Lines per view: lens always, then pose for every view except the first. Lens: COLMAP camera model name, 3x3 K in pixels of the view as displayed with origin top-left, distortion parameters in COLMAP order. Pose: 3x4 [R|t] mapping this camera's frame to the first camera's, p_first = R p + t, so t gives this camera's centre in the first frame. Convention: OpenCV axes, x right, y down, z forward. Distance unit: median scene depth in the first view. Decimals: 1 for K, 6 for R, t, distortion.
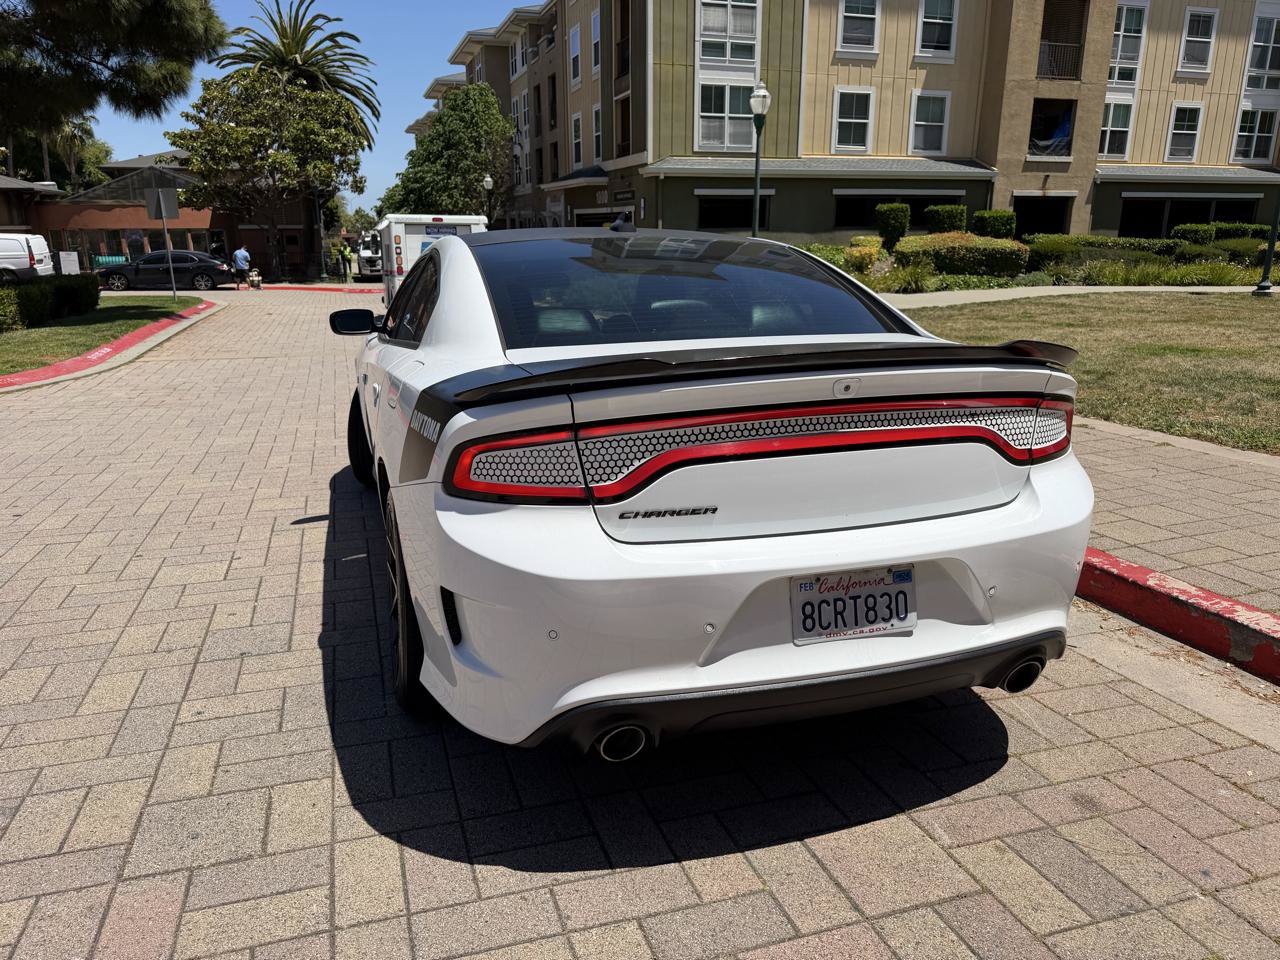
lens RADIAL K [[900.7, 0, 633.6], [0, 900.7, 483.8], [0, 0, 1]] dist [0.025908, -0.034056]
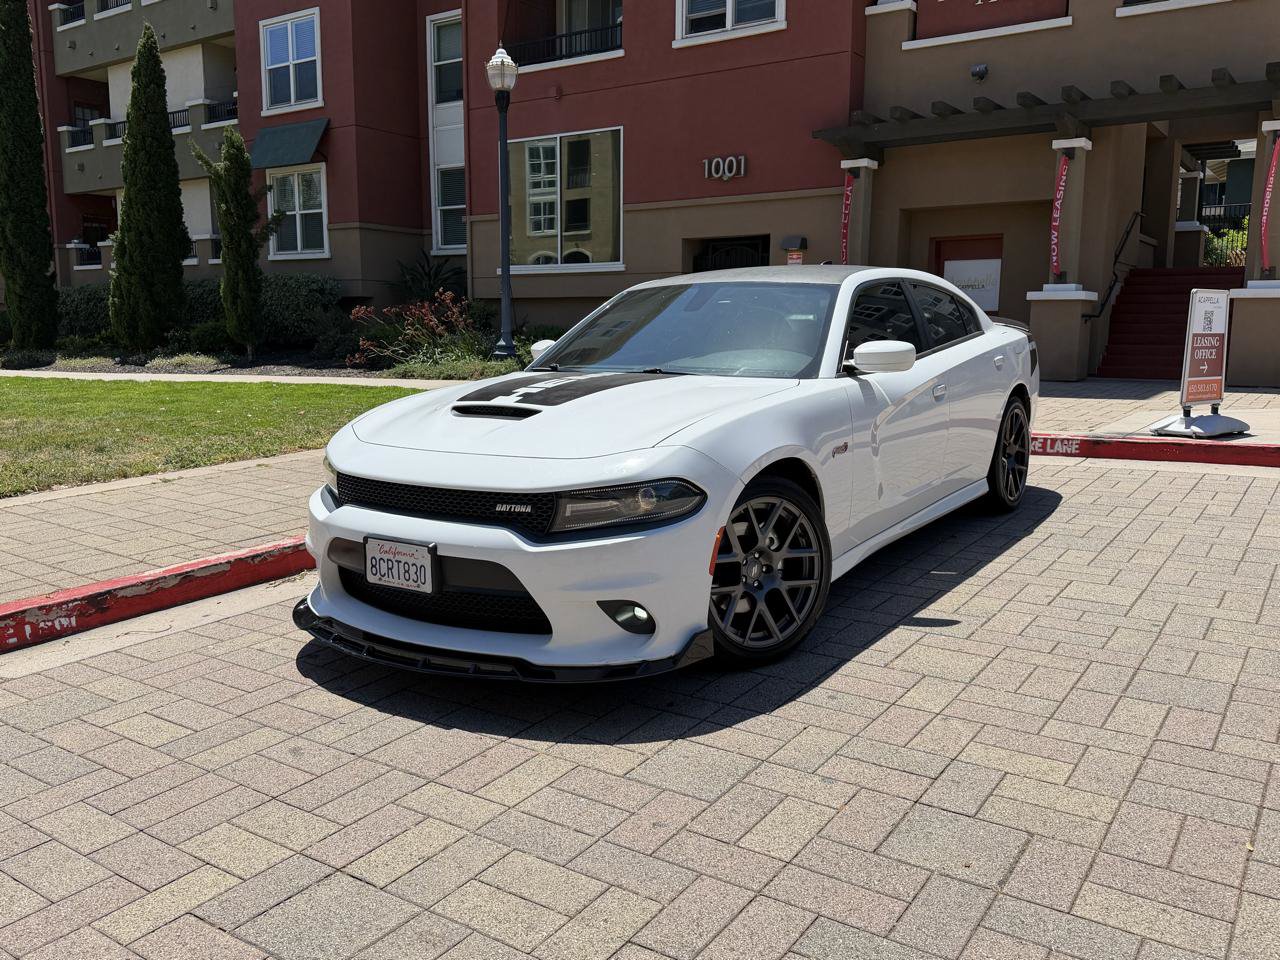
lens RADIAL K [[1032.0, 0, 640.0], [0, 1032.0, 480.0], [0, 0, 1]] dist [0.129327, -0.233253]
pose [[-0.606258, -0.116450, 0.786696, -0.160189], [0.212791, 0.929399, 0.301558, -0.069888], [-0.766271, 0.350223, -0.538676, 0.293499]]
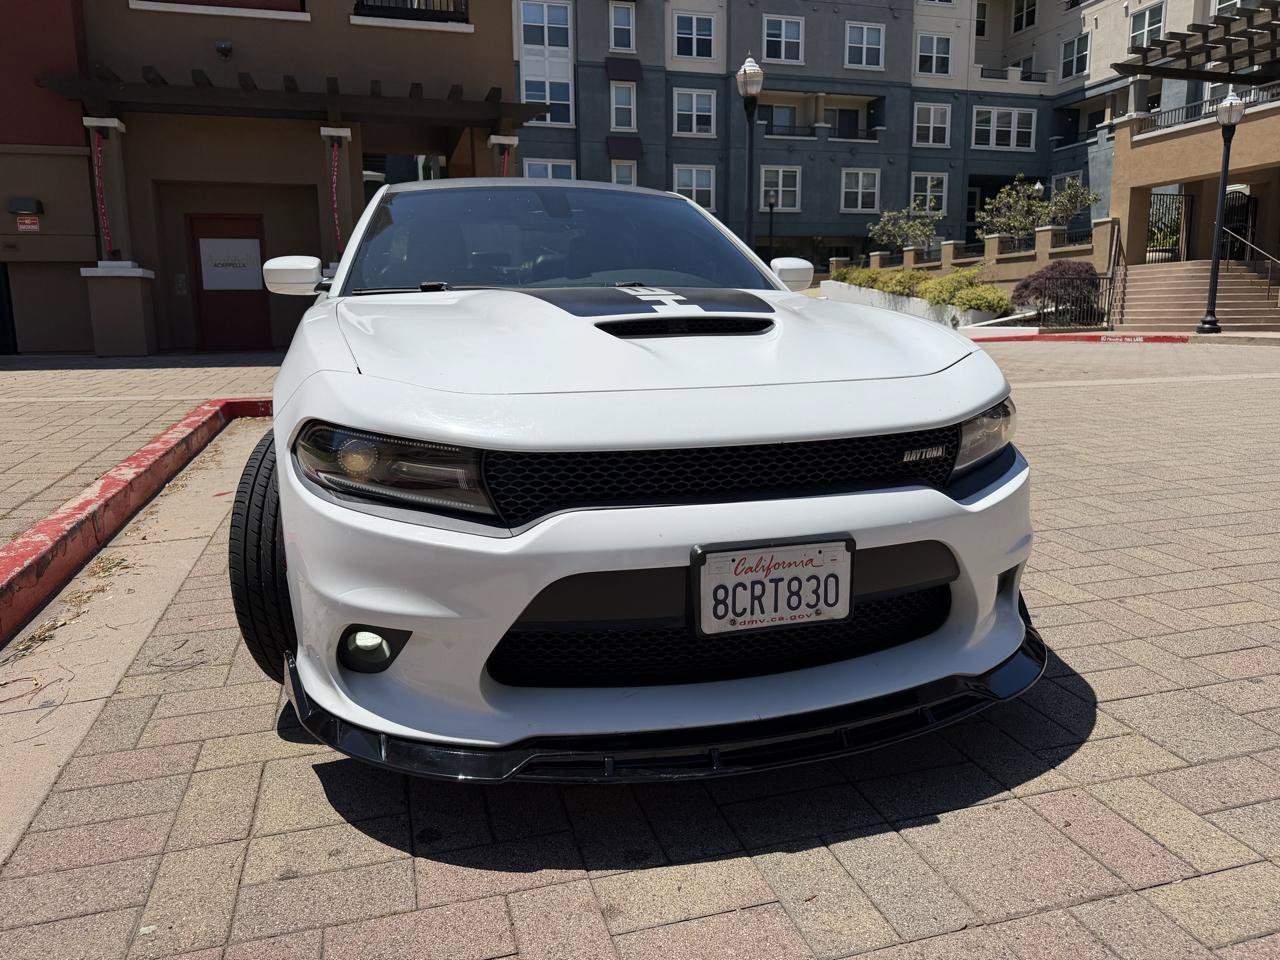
lens RADIAL K [[903.0, 0, 638.3], [0, 903.0, 471.0], [0, 0, 1]] dist [0.029800, -0.037754]
pose [[-0.999283, 0.007344, 0.037131, -0.033660], [0.022461, 0.904649, 0.425566, -0.061704], [-0.030466, 0.426095, -0.904165, 0.304417]]
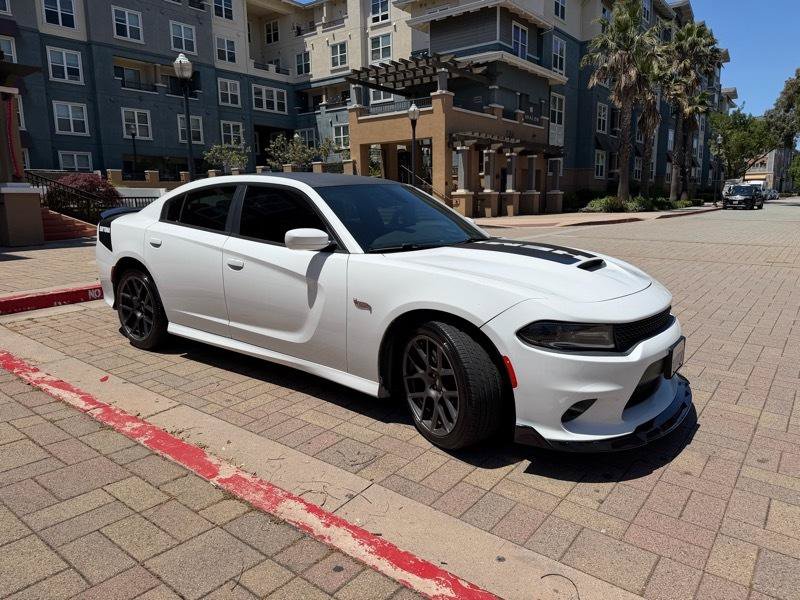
lens RADIAL K [[560.3, 0, 404.2], [0, 560.3, 299.4], [0, 0, 1]] dist [0.049080, -0.067998]
pose [[-0.821445, 0.111591, -0.559263, 0.069069], [-0.138404, 0.912341, 0.385329, -0.075187], [0.553238, 0.393931, -0.733993, 0.299923]]
